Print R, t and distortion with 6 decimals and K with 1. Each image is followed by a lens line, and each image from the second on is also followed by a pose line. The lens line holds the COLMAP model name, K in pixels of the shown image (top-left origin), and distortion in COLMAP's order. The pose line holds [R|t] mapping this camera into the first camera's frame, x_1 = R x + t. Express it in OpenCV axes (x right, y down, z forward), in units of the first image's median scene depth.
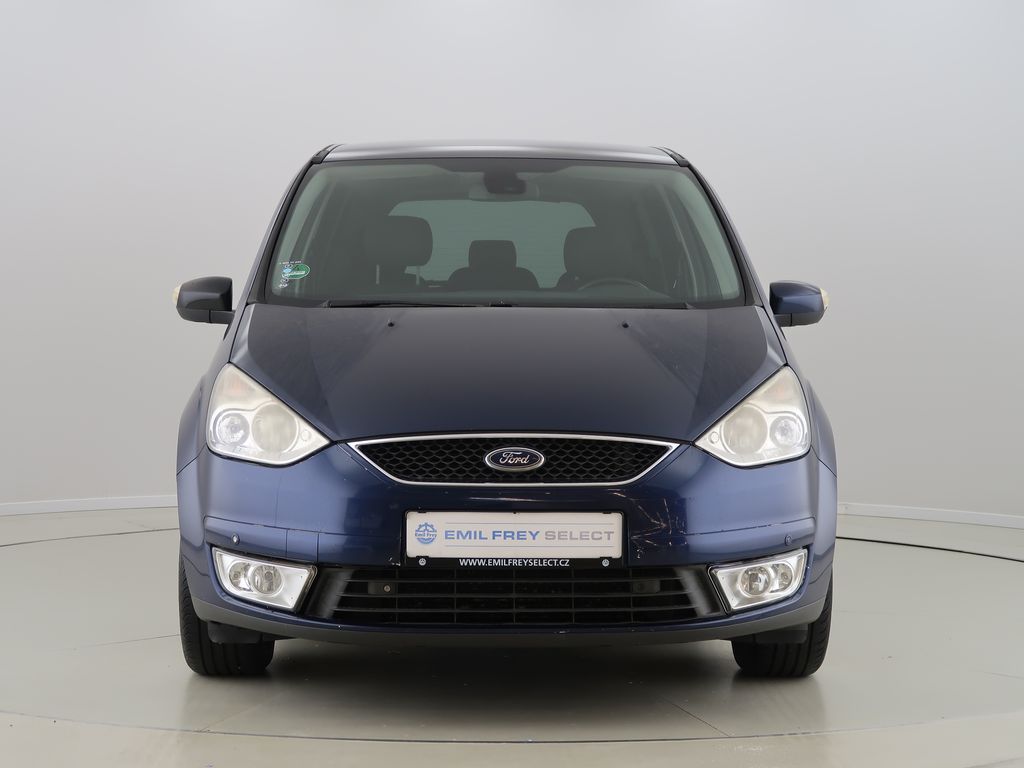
lens RADIAL K [[619.4, 0, 511.8], [0, 619.4, 382.7], [0, 0, 1]] dist [0.020088, -0.013058]
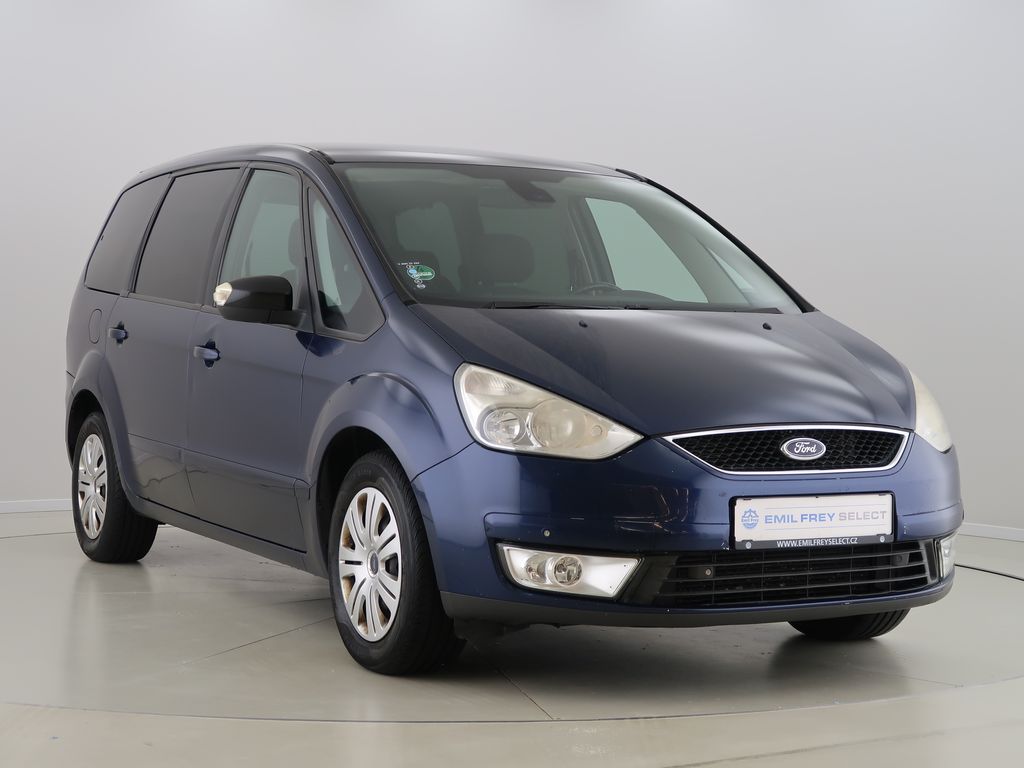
lens RADIAL K [[619.4, 0, 477.9], [0, 619.4, 374.9], [0, 0, 1]] dist [0.020088, -0.013058]
pose [[0.988498, -0.009054, 0.150964, -0.738693], [0.010951, 0.999871, -0.011735, -0.000760], [-0.150839, 0.013253, 0.988470, -0.005198]]
